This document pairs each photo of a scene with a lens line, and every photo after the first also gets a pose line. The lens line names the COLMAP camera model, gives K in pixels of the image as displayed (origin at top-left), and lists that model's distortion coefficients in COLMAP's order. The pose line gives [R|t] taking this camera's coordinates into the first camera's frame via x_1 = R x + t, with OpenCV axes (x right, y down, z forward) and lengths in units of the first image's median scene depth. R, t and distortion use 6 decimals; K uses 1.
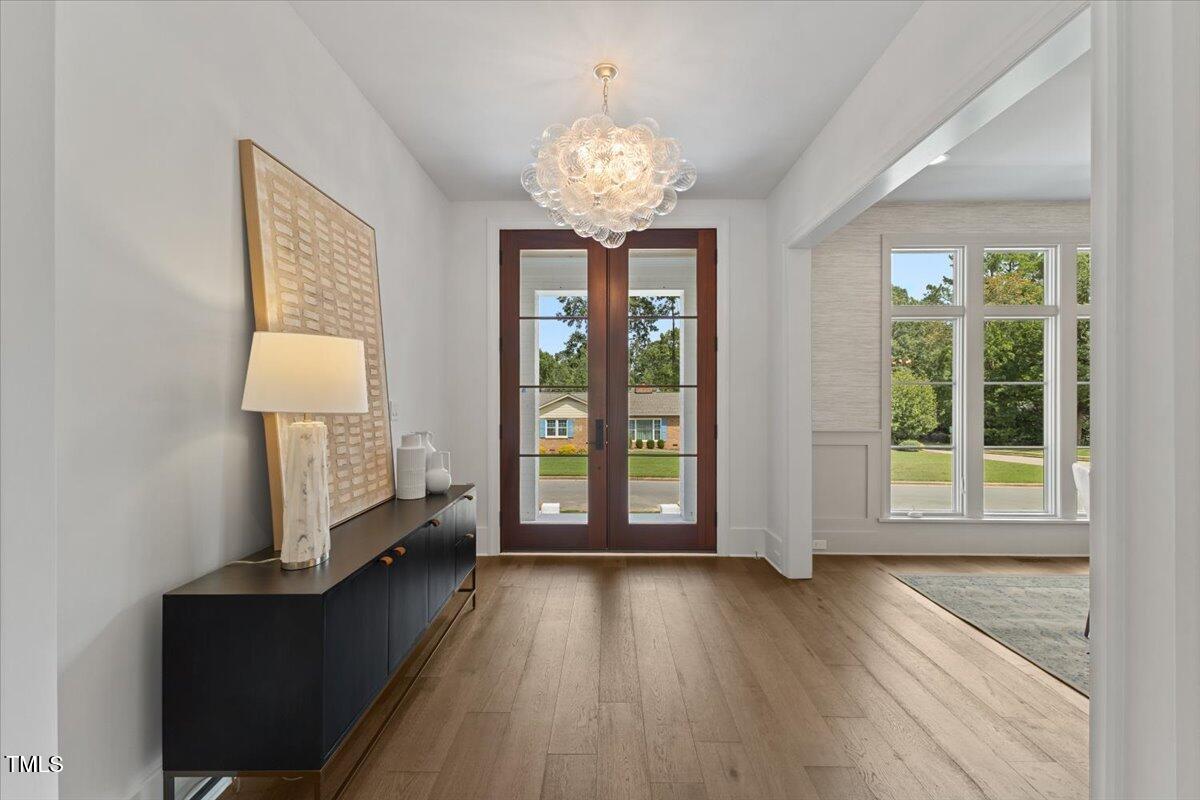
lens RADIAL K [[517.9, 0, 597.3], [0, 517.9, 400.4], [0, 0, 1]] dist [0.000667, -0.000706]
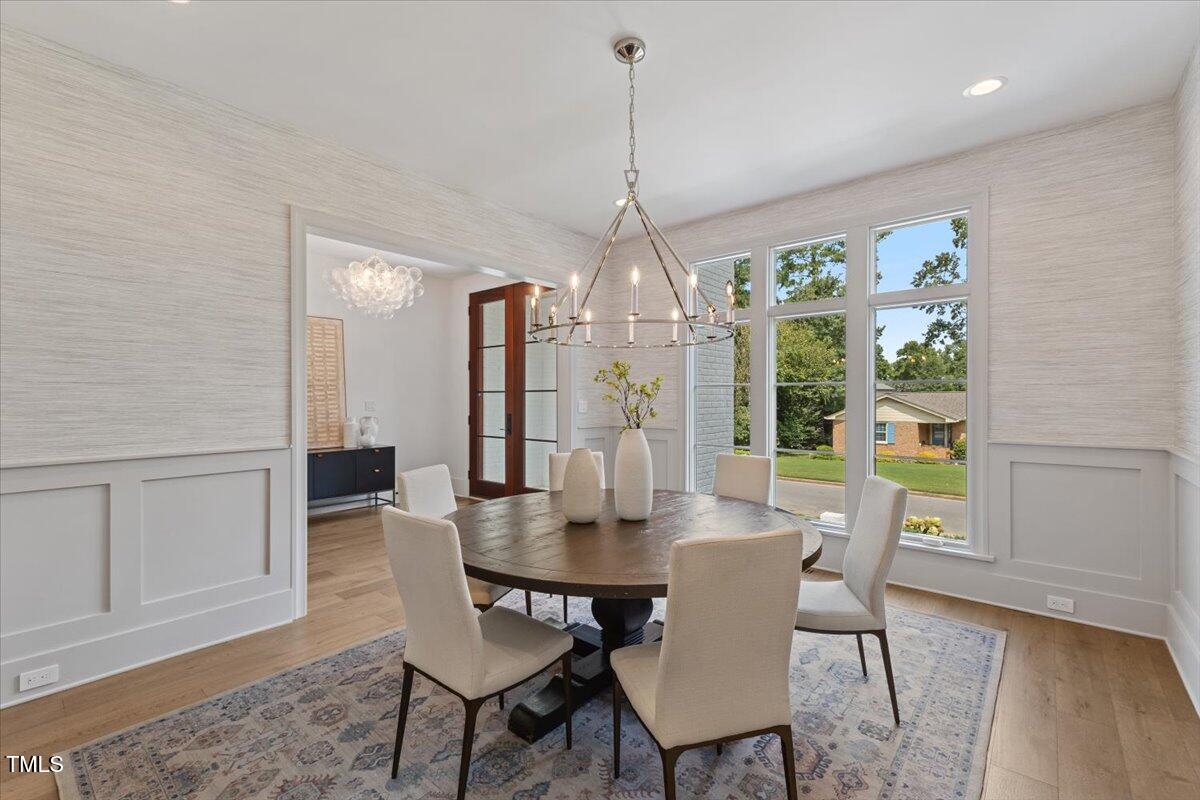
lens RADIAL K [[517.9, 0, 595.5], [0, 517.9, 397.4], [0, 0, 1]] dist [0.000667, -0.000706]
pose [[0.765586, 0.000180, -0.643334, 1.106061], [-0.004300, 0.999979, -0.004836, -0.002236], [0.643319, 0.006469, 0.765571, 0.027207]]
